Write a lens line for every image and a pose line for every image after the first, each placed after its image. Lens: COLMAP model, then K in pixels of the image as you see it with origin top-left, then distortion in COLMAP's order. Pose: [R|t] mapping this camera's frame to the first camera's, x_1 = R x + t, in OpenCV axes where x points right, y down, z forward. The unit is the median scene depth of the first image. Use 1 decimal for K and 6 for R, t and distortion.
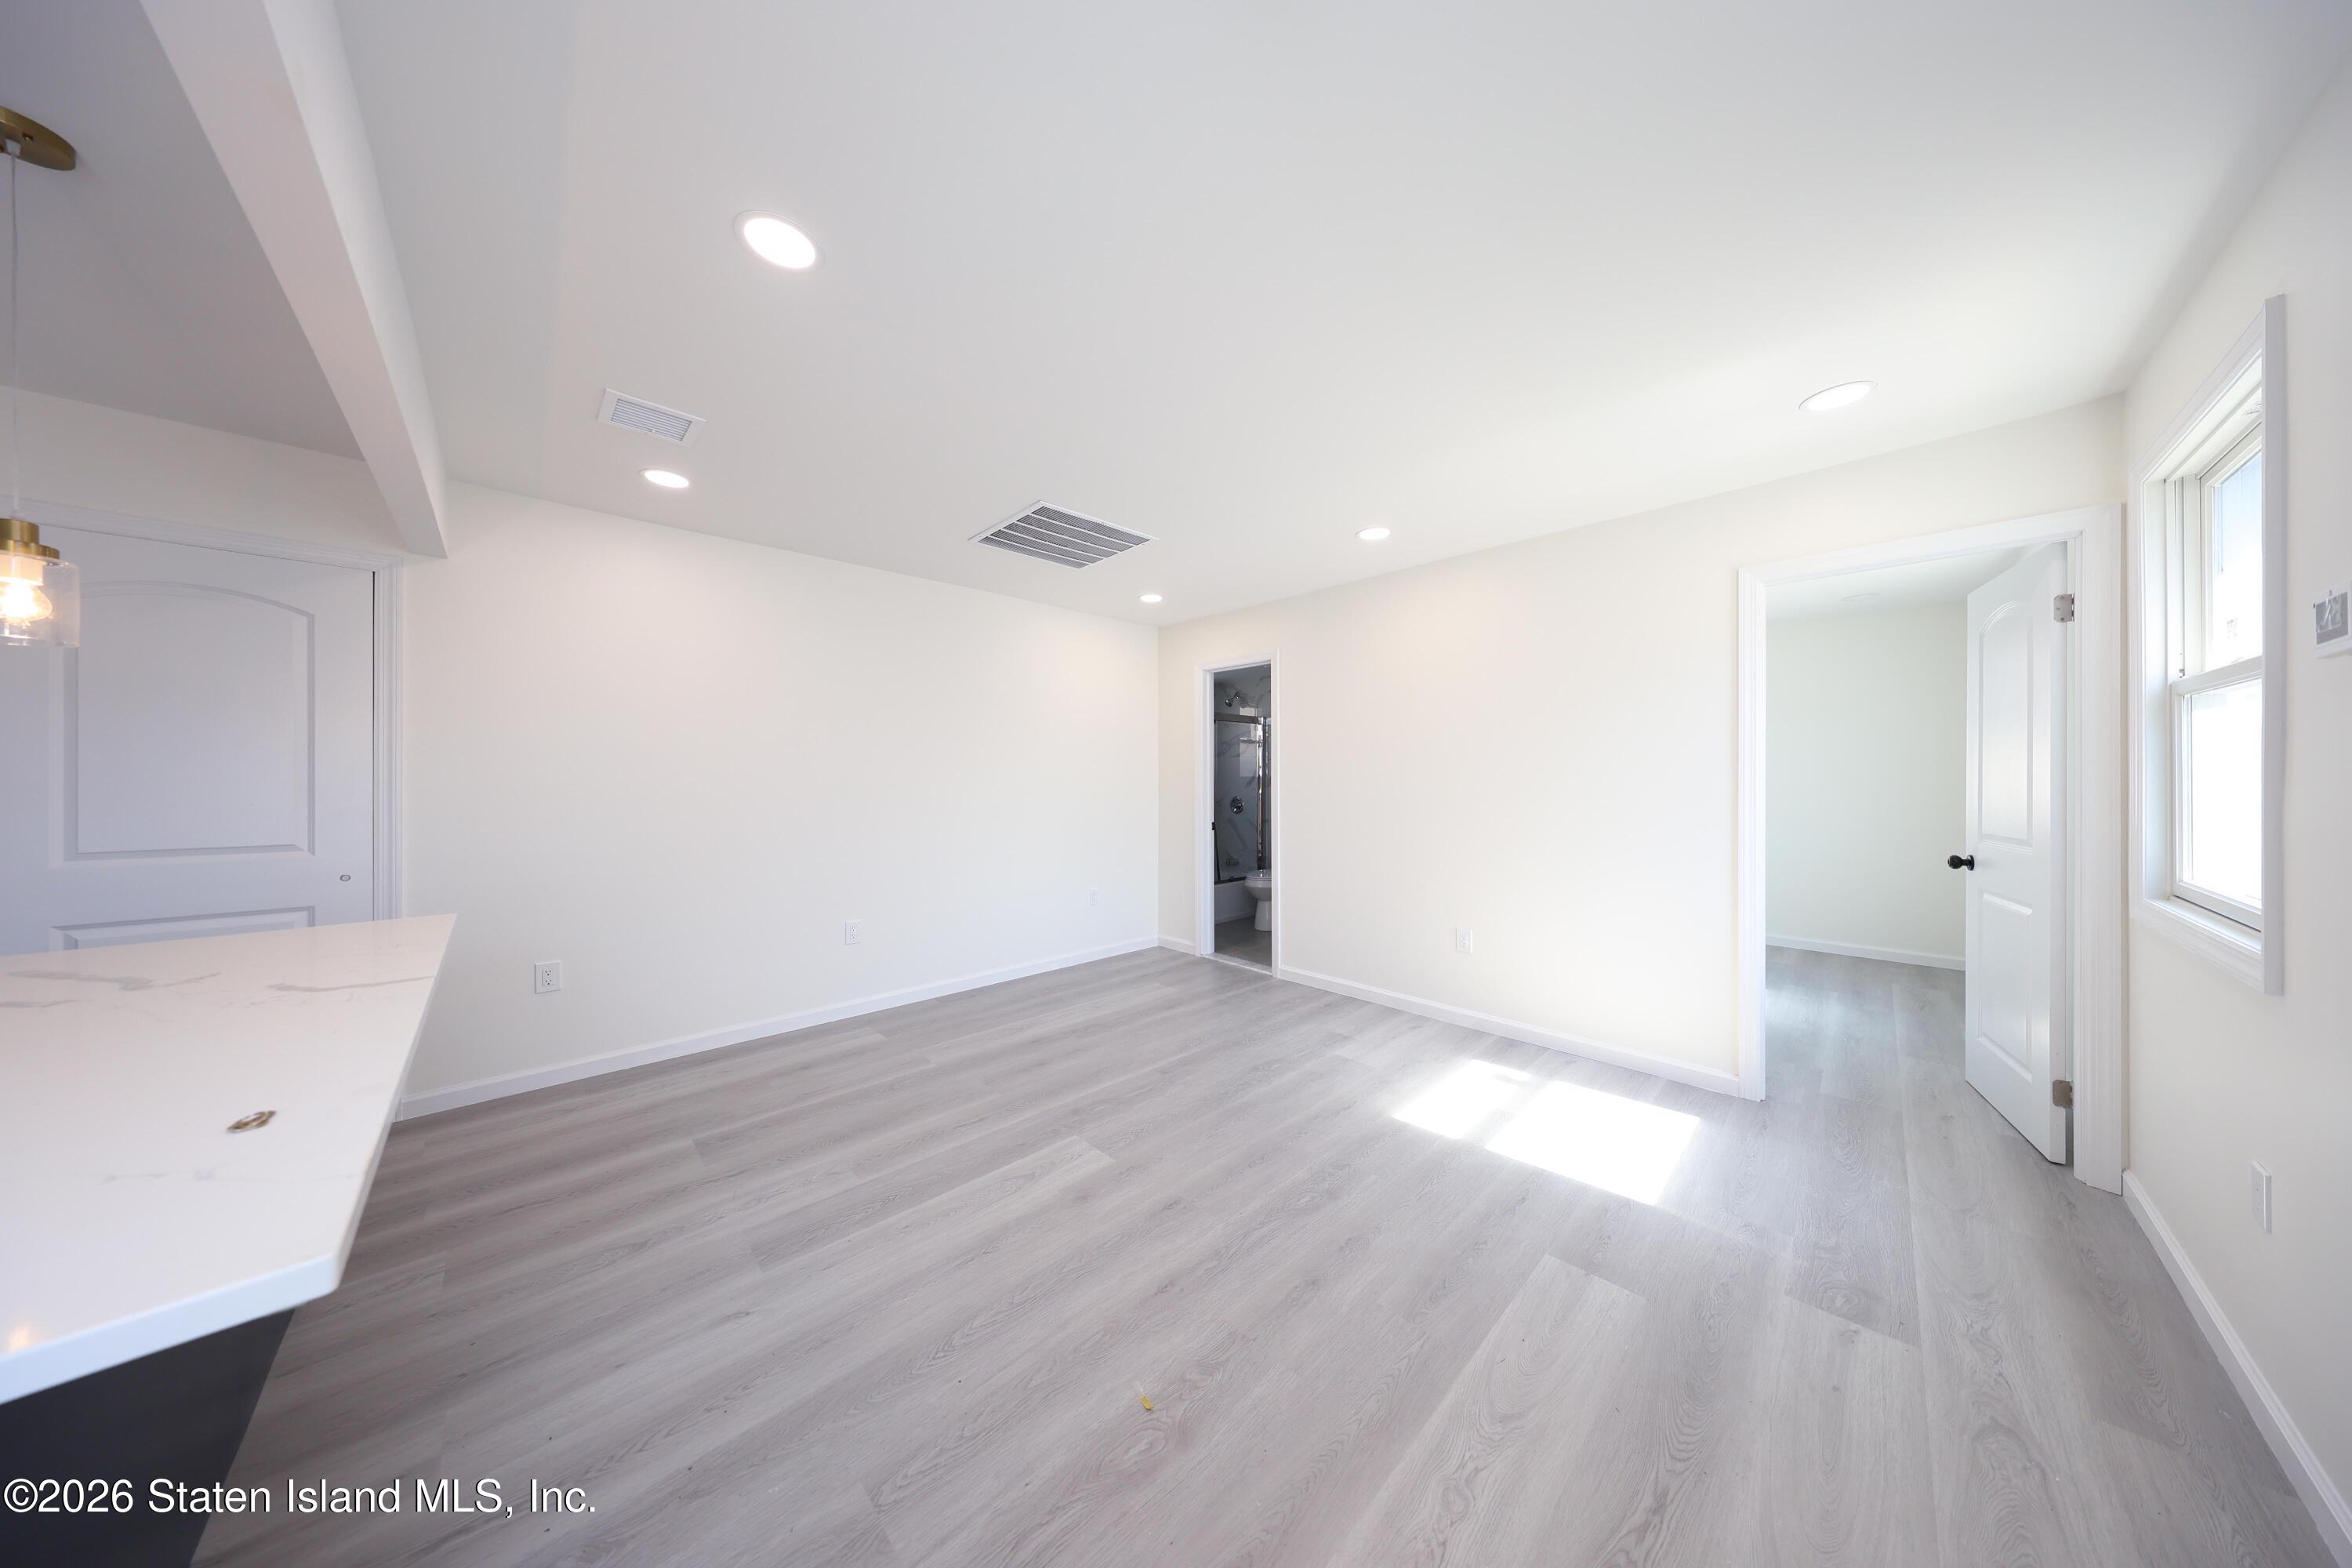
lens RADIAL K [[685.6, 0, 1177.4], [0, 685.6, 767.5], [0, 0, 1]] dist [0.000185, -0.000020]
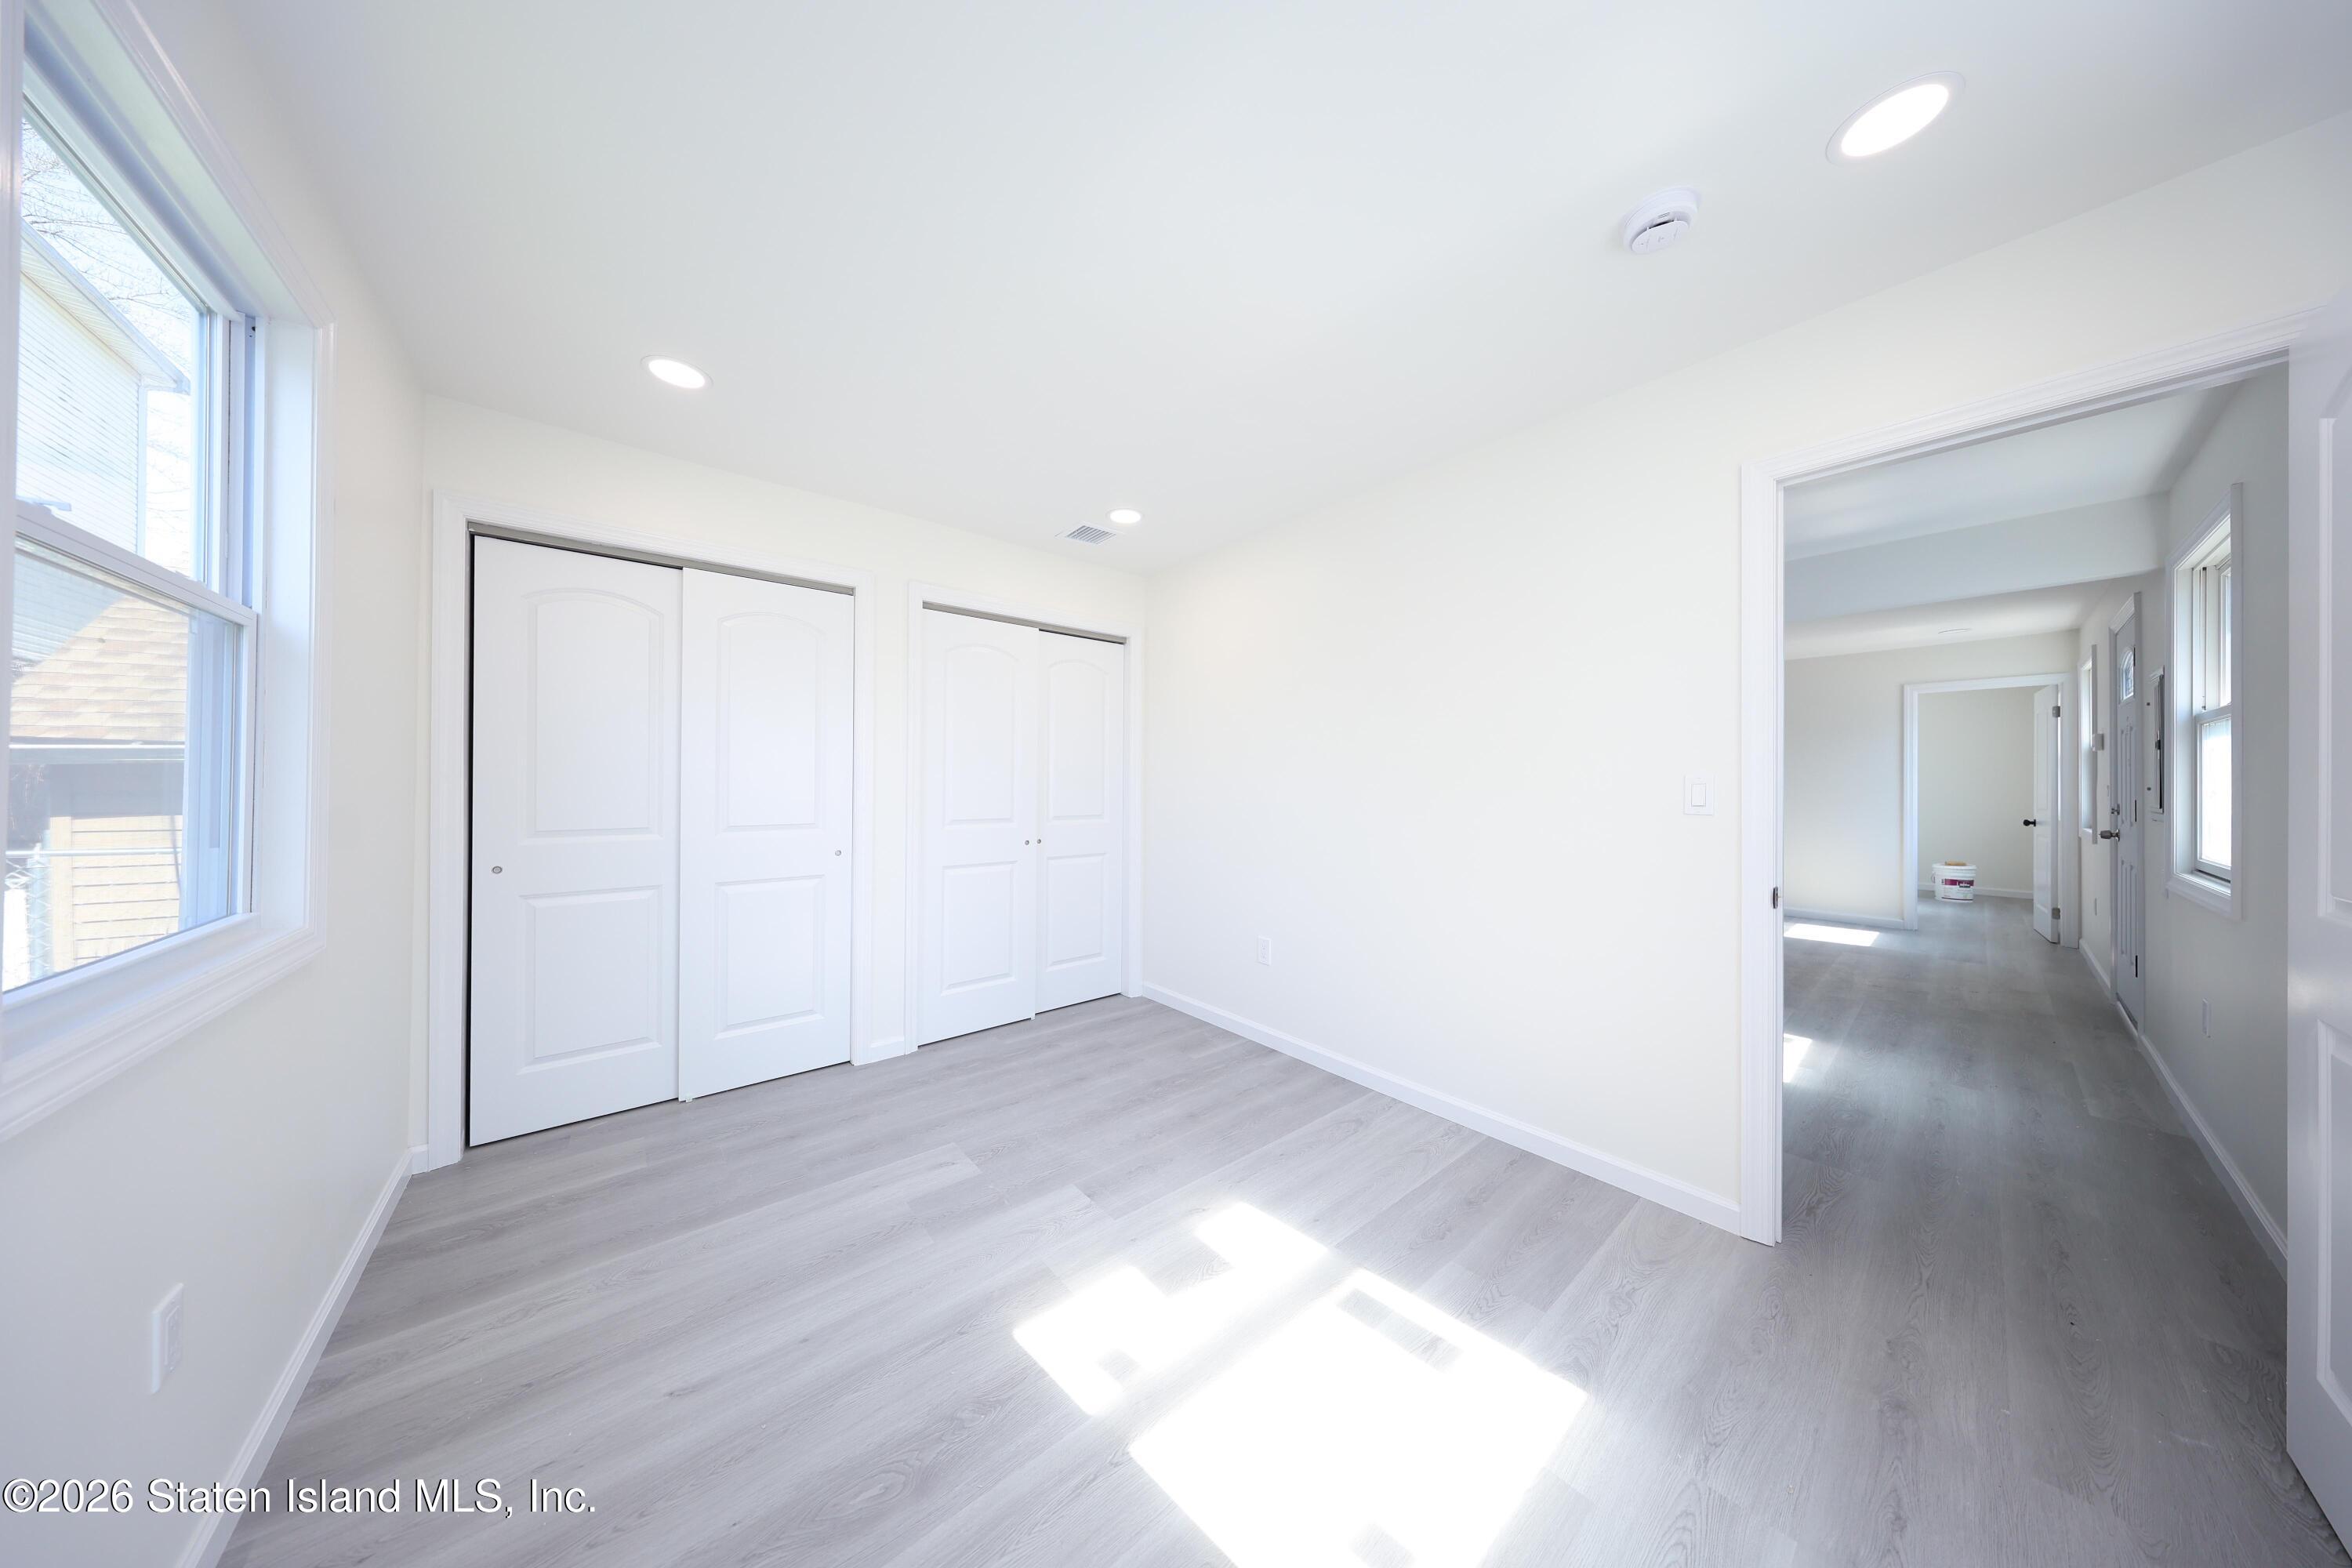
lens RADIAL K [[663.3, 0, 1156.8], [0, 663.3, 781.3], [0, 0, 1]] dist [-0.000269, -0.002578]
pose [[0.995778, 0.003688, -0.091721, -1.411536], [-0.002234, 0.999870, 0.015945, -0.012299], [0.091768, -0.015673, 0.995657, -1.368722]]
